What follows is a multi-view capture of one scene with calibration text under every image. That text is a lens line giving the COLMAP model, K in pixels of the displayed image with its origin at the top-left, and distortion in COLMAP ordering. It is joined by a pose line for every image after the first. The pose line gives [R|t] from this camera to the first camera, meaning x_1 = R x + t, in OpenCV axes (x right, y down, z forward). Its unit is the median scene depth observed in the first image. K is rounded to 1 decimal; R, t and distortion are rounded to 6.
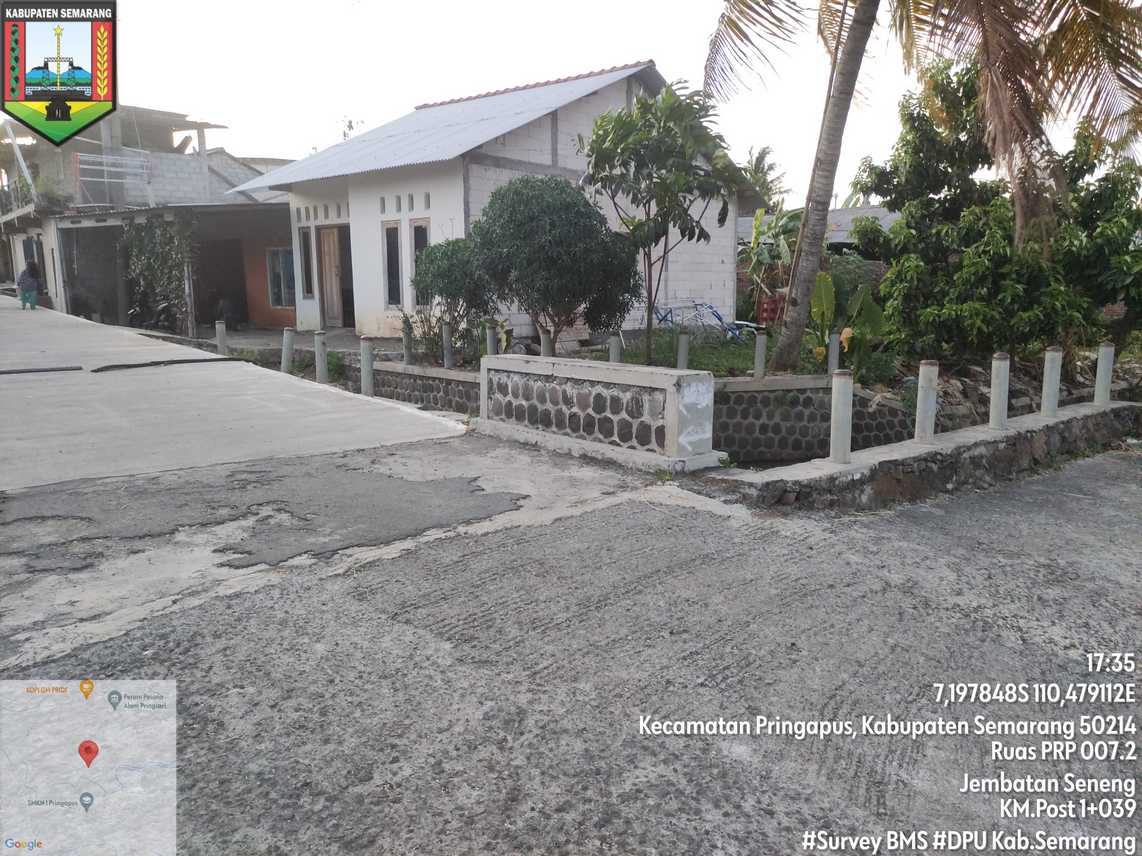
lens RADIAL K [[842.4, 0, 572.7], [0, 842.4, 422.7], [0, 0, 1]] dist [0.058408, -0.057571]
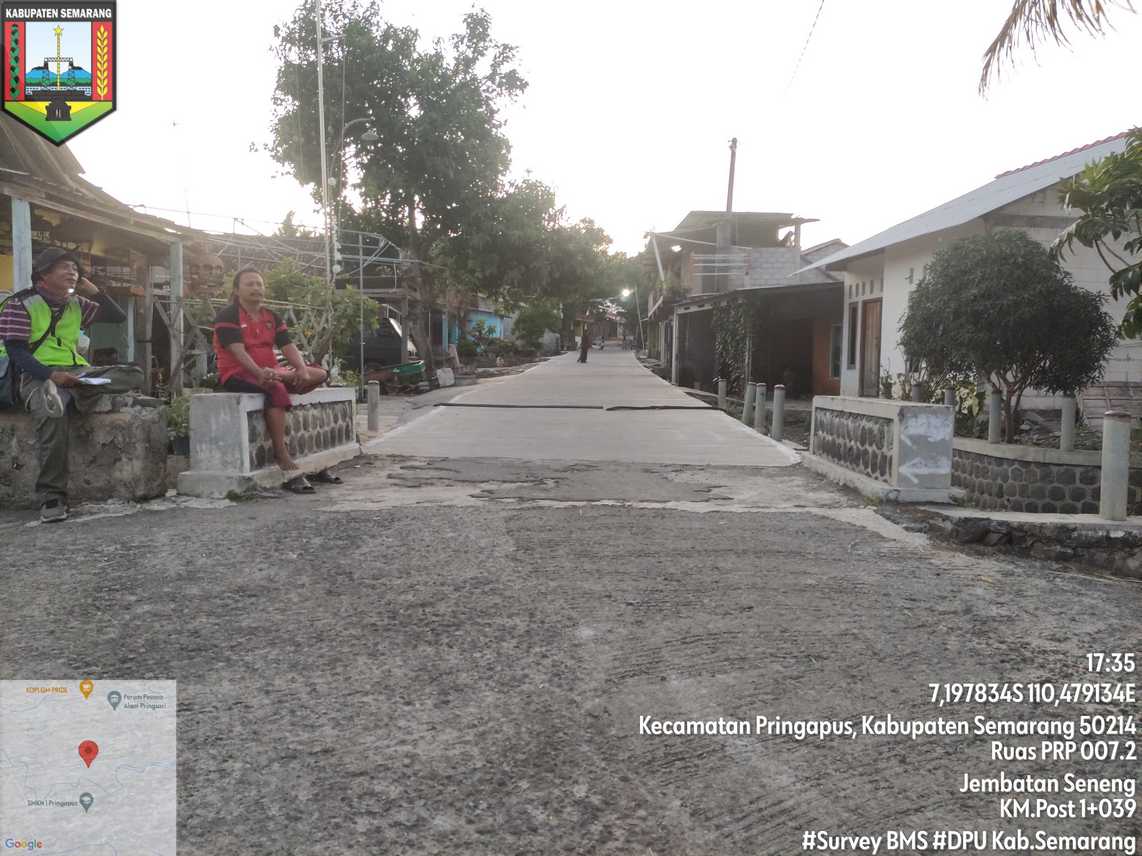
lens RADIAL K [[842.4, 0, 564.9], [0, 842.4, 424.5], [0, 0, 1]] dist [0.058408, -0.057571]
pose [[0.731714, 0.056822, -0.679239, 0.449876], [-0.123624, 0.991055, -0.050267, 0.058211], [0.670307, 0.120751, 0.732194, -0.009772]]
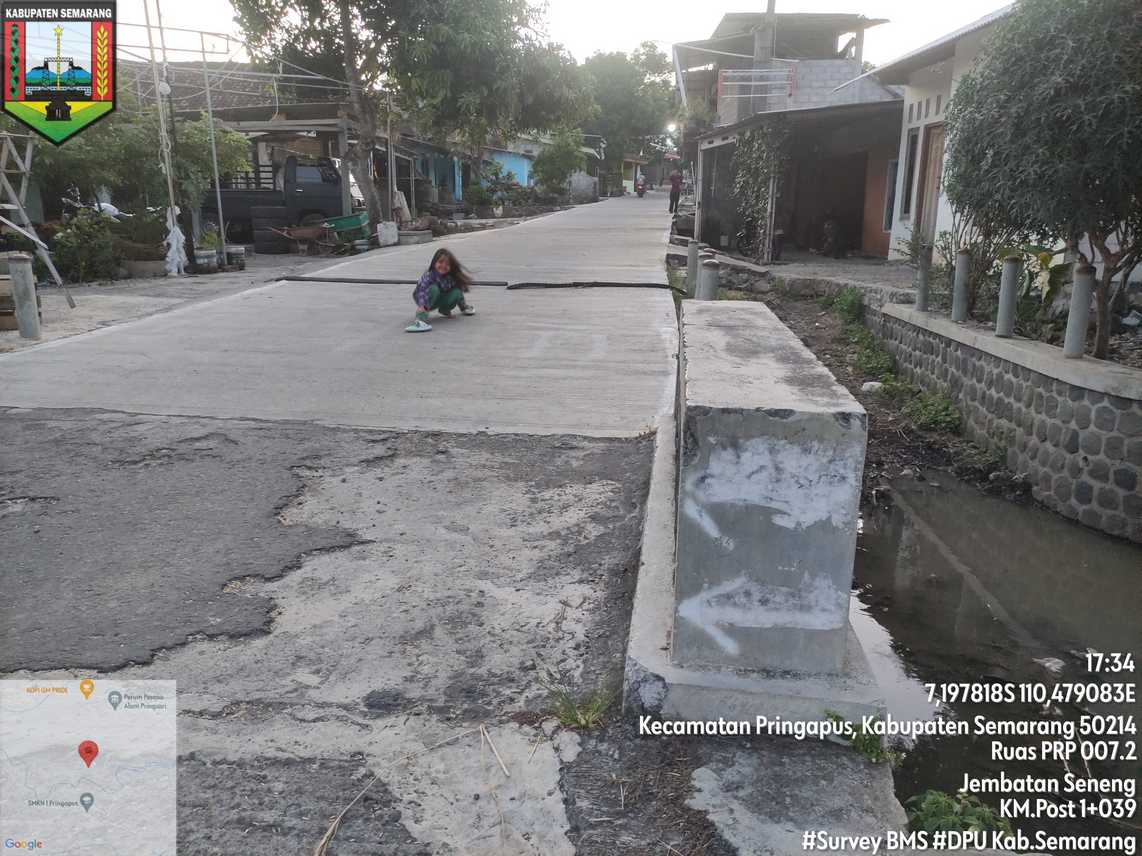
lens RADIAL K [[842.4, 0, 572.2], [0, 842.4, 423.0], [0, 0, 1]] dist [0.058408, -0.057571]
pose [[0.674375, 0.183508, -0.715223, 0.270362], [-0.126677, 0.983018, 0.132775, -0.073413], [0.727442, 0.001062, 0.686169, 0.657226]]
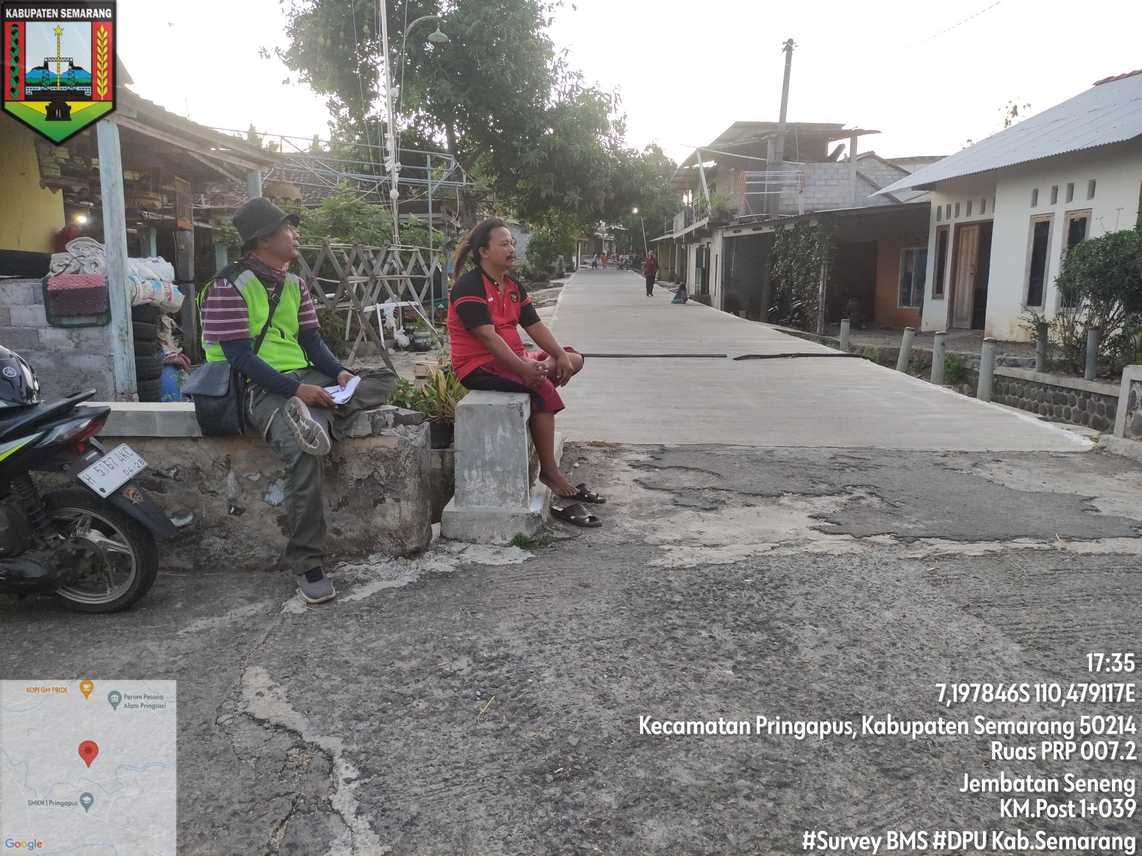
lens RADIAL K [[842.4, 0, 563.3], [0, 842.4, 430.2], [0, 0, 1]] dist [0.058408, -0.057571]
pose [[0.756025, 0.115097, -0.644343, 0.035329], [-0.109710, 0.992774, 0.048611, 0.010222], [0.645282, 0.033940, 0.763190, -0.064398]]
